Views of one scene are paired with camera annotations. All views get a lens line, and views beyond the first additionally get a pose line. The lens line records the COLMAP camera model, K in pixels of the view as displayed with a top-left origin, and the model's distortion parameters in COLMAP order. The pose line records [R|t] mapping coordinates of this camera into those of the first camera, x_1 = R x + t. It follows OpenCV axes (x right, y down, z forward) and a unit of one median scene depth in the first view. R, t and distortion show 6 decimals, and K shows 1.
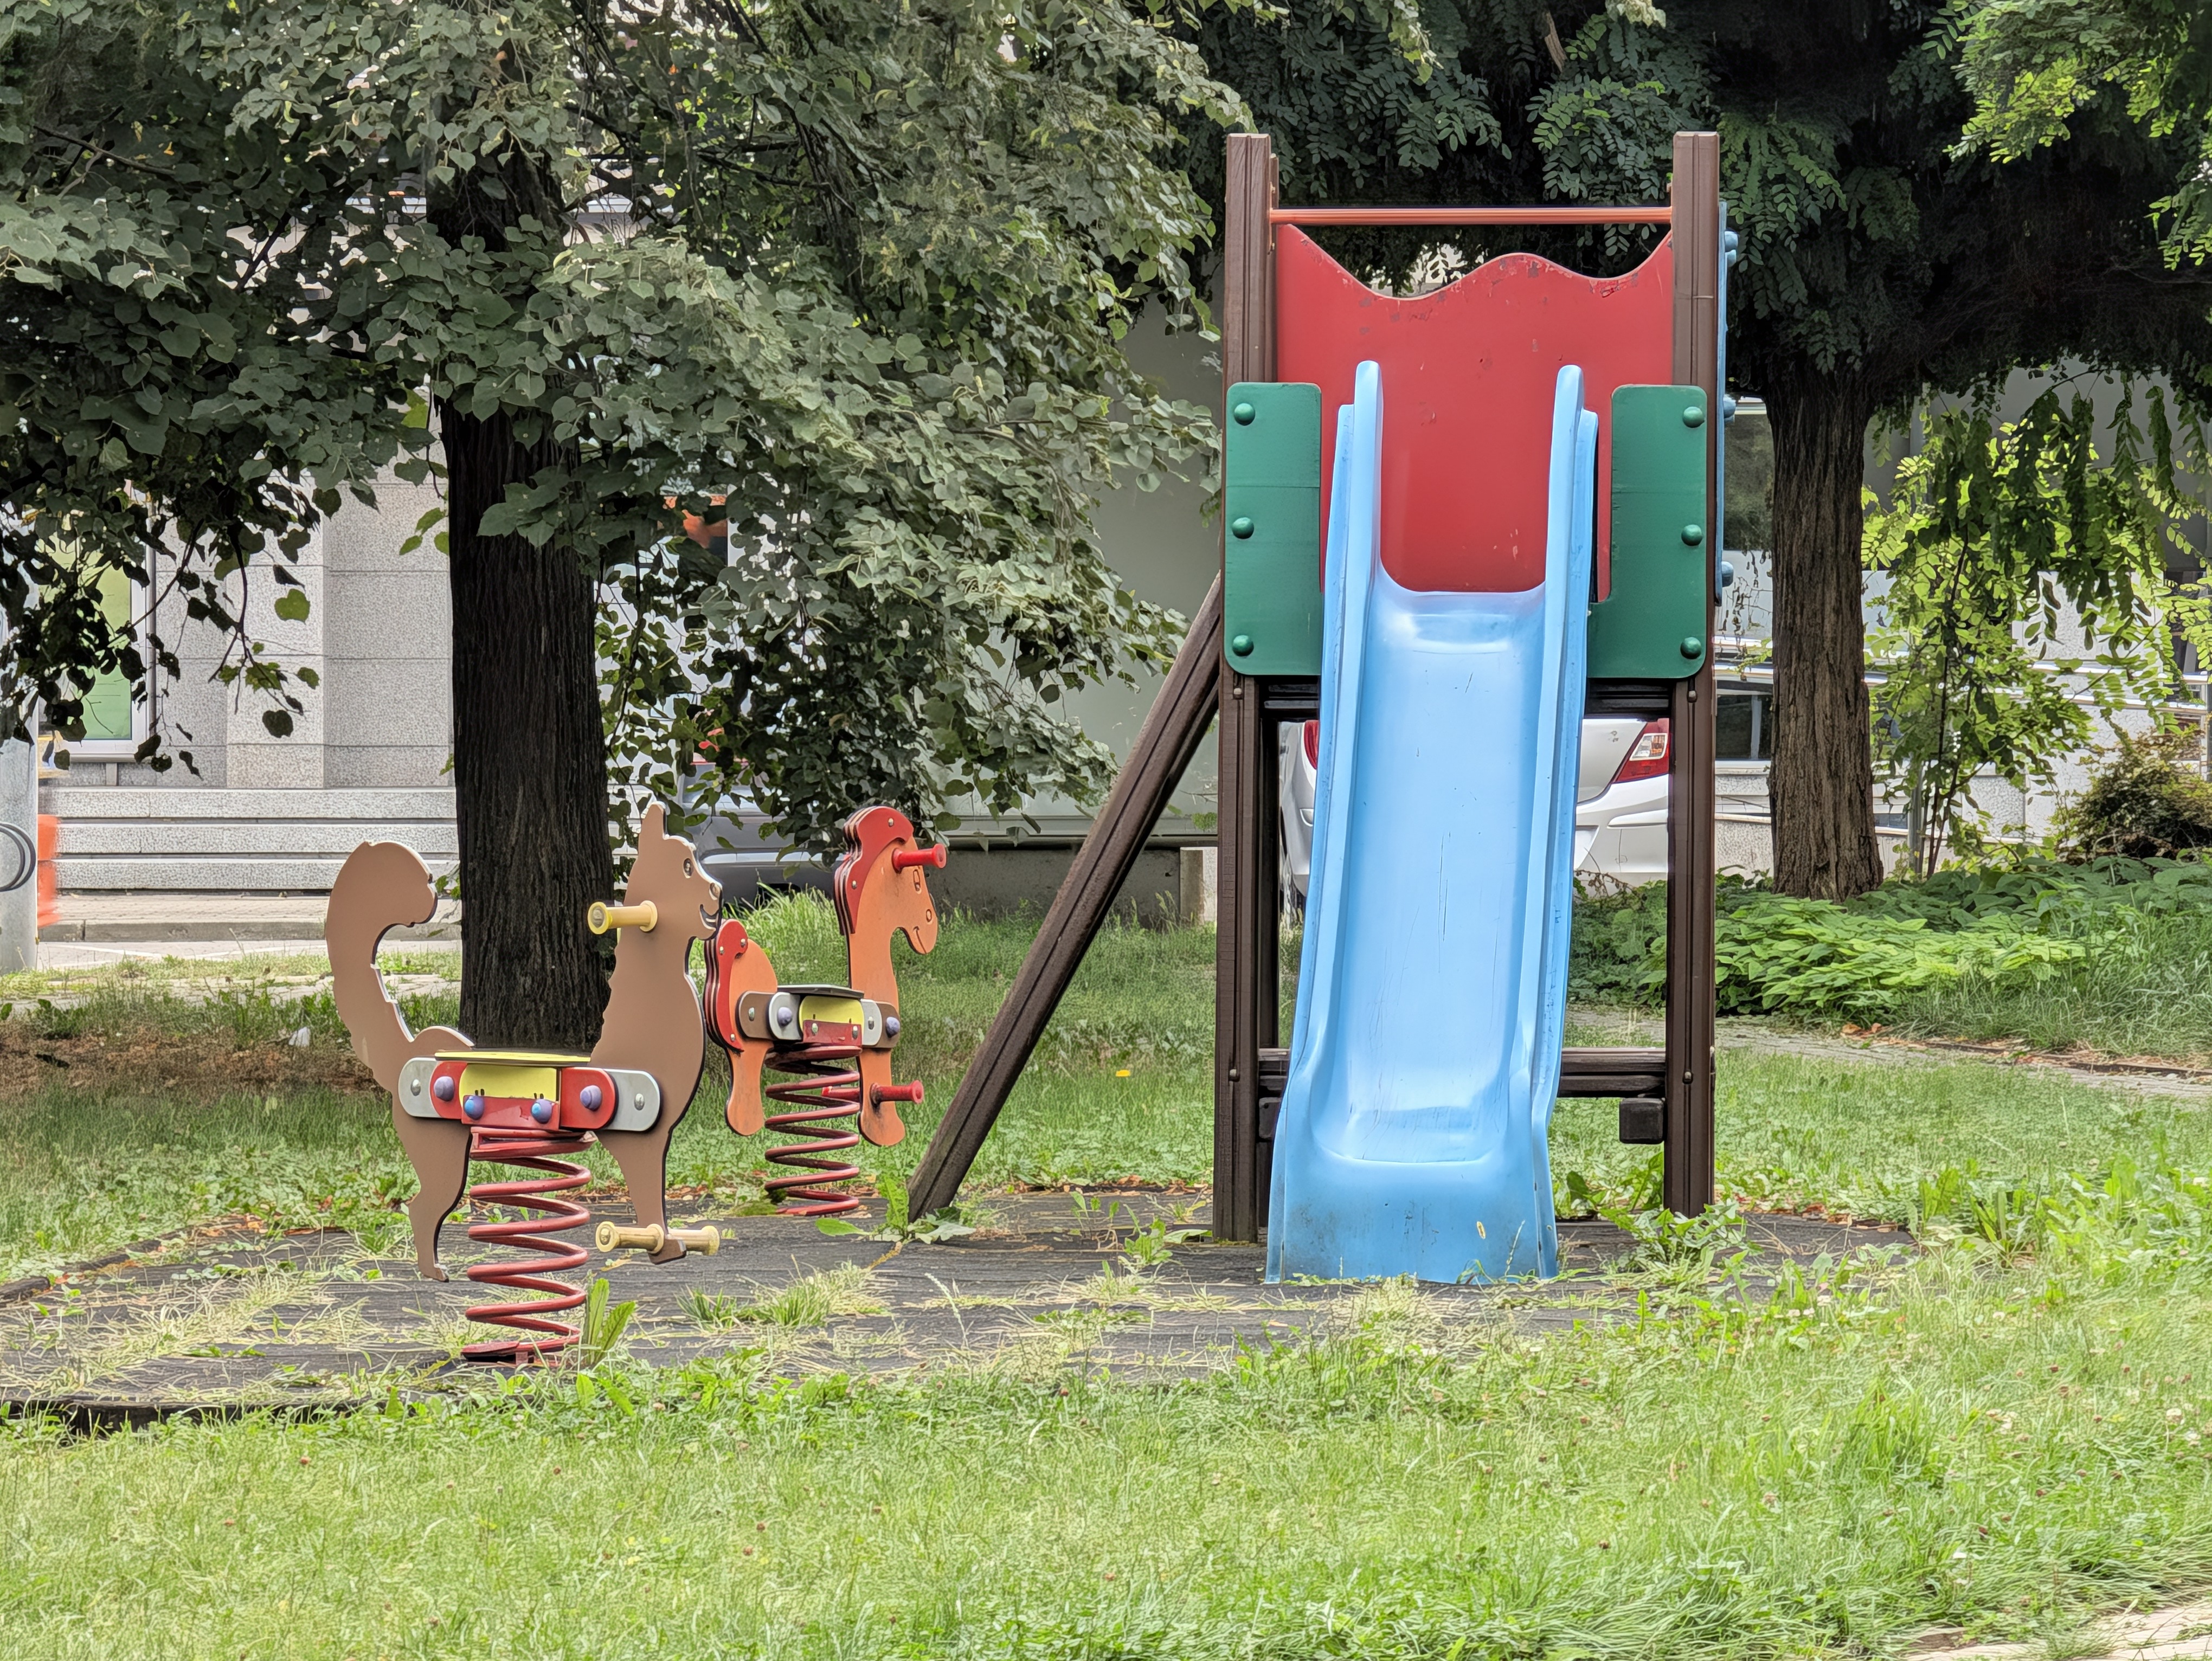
lens RADIAL K [[8628.9, 0, 1106.0], [0, 8628.9, 830.5], [0, 0, 1]] dist [-0.009882, 3.404307]
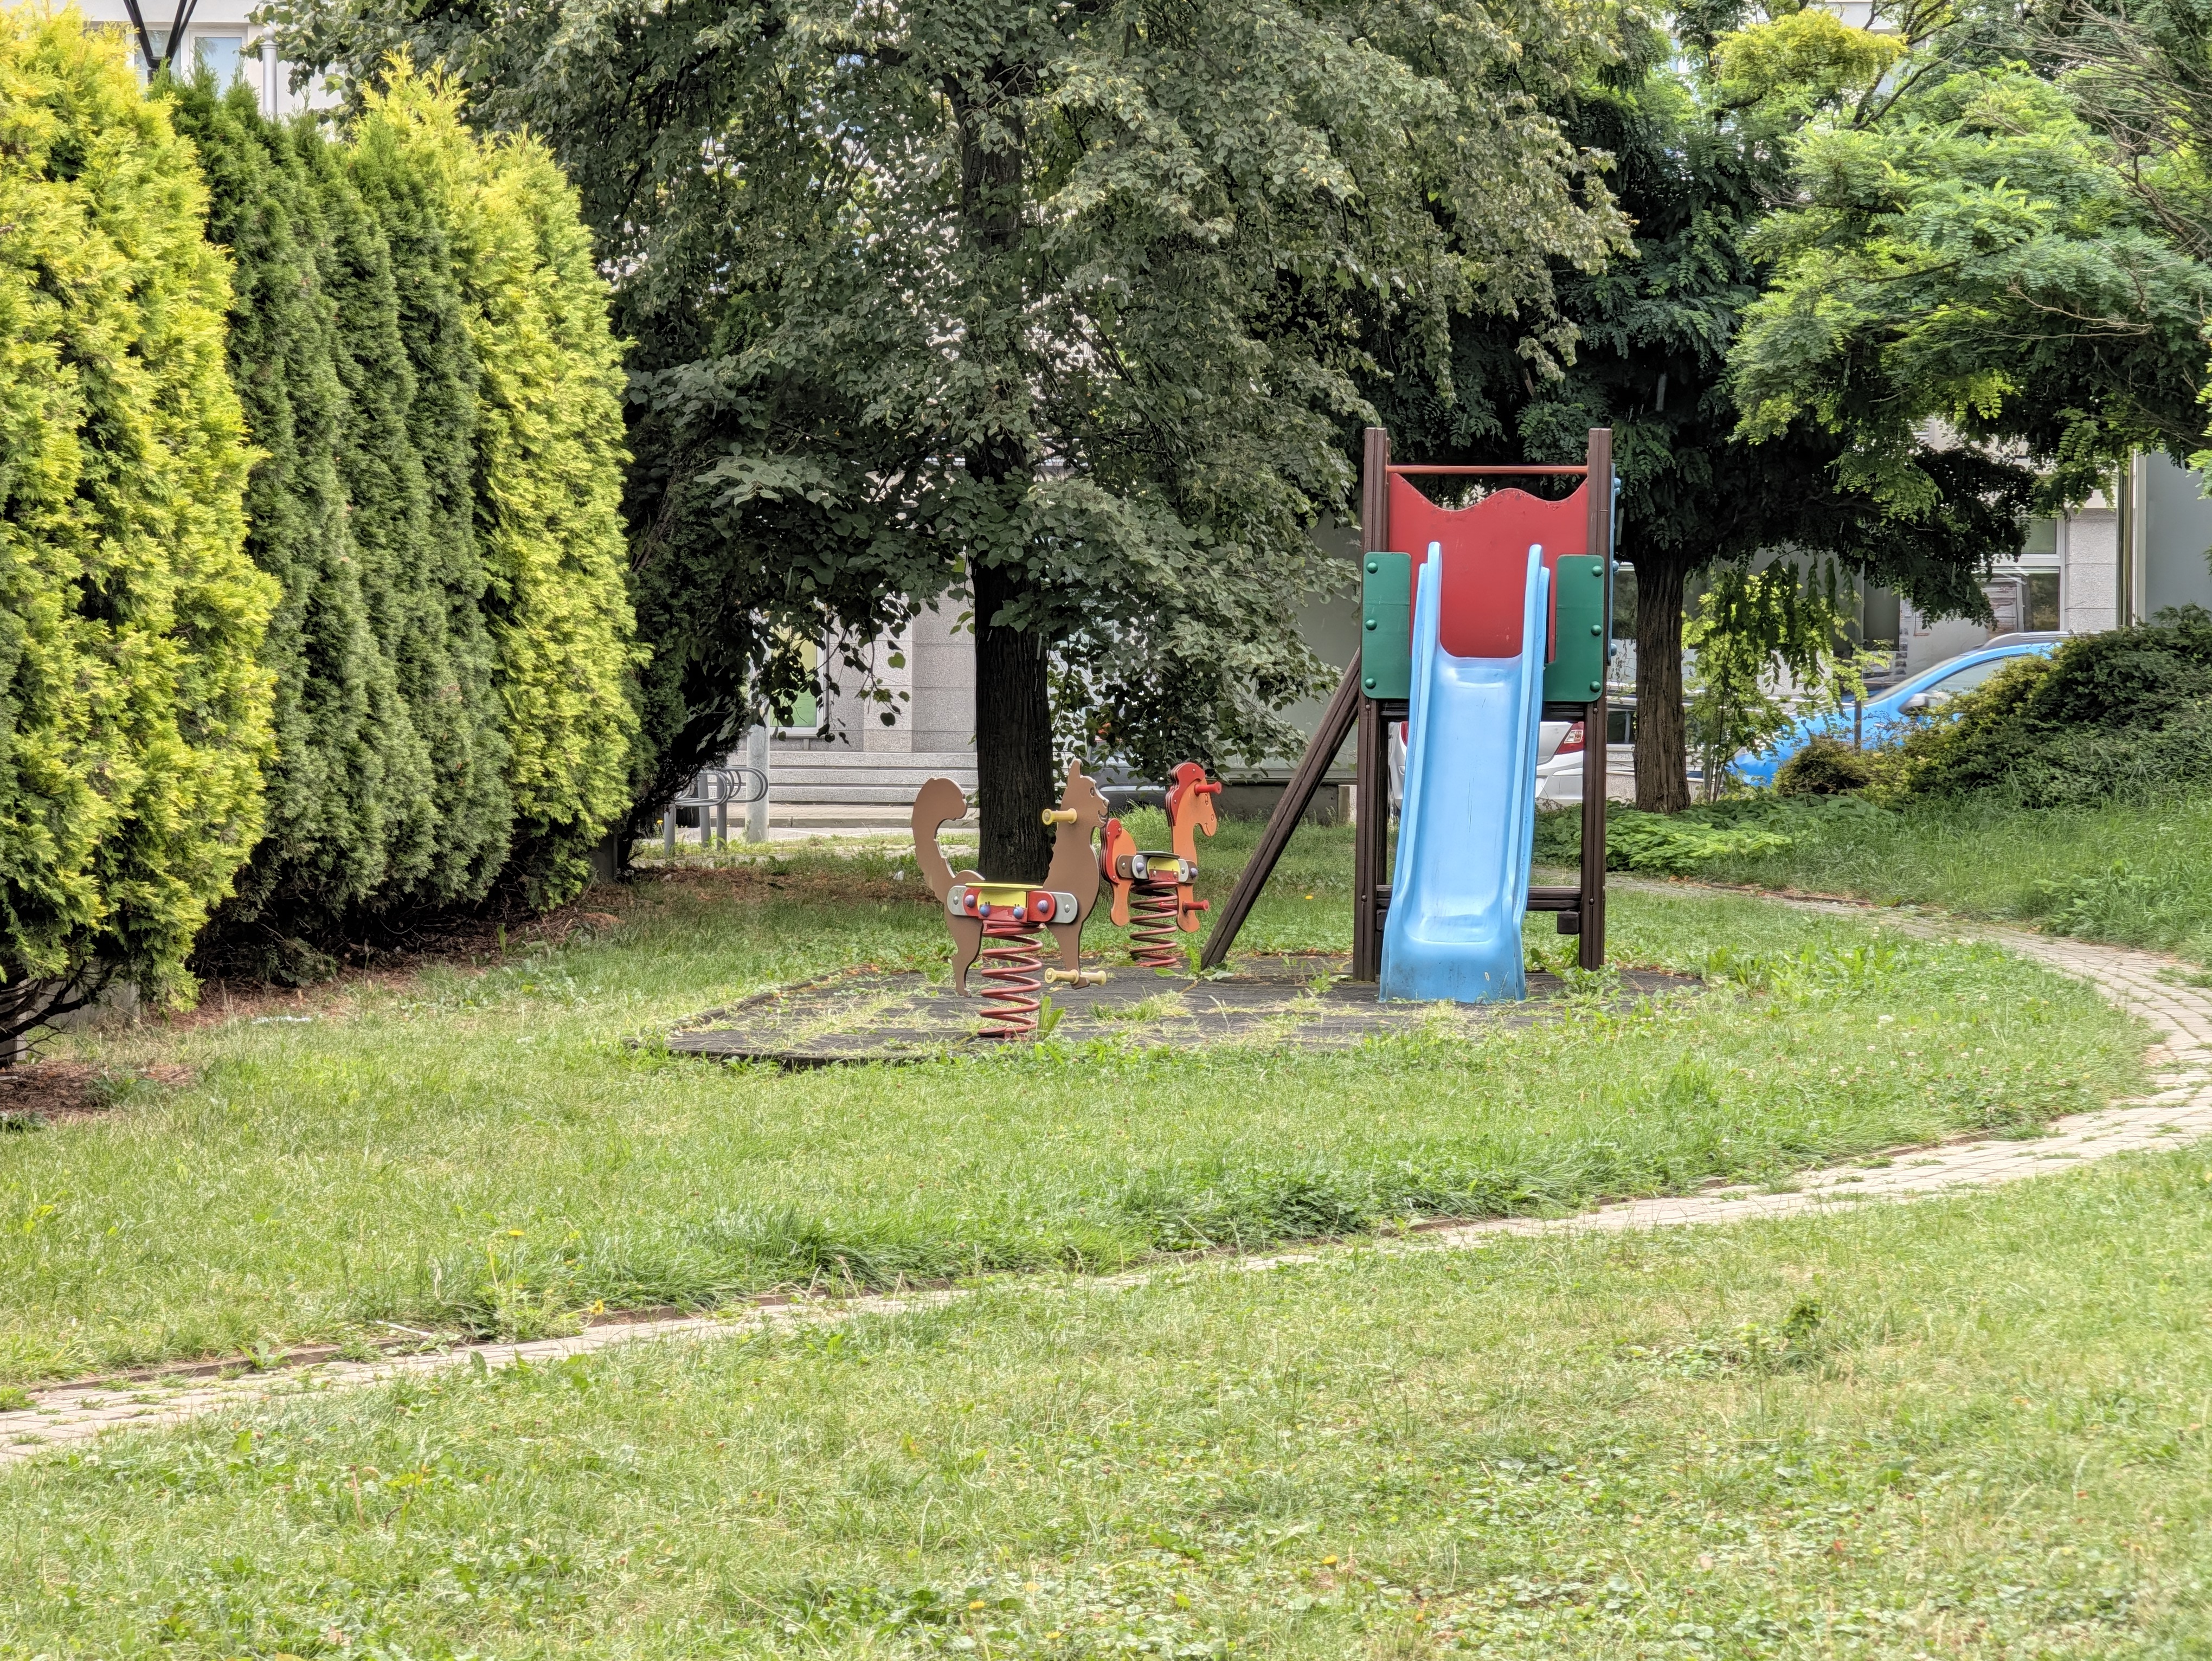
lens RADIAL K [[7246.0, 0, 1106.0], [0, 7246.0, 830.5], [0, 0, 1]] dist [0.128241, 2.324317]
pose [[0.999312, 0.008570, -0.036098, 0.015504], [-0.009257, 0.999778, -0.018906, 0.044885], [0.035928, 0.019228, 0.999169, -0.680367]]
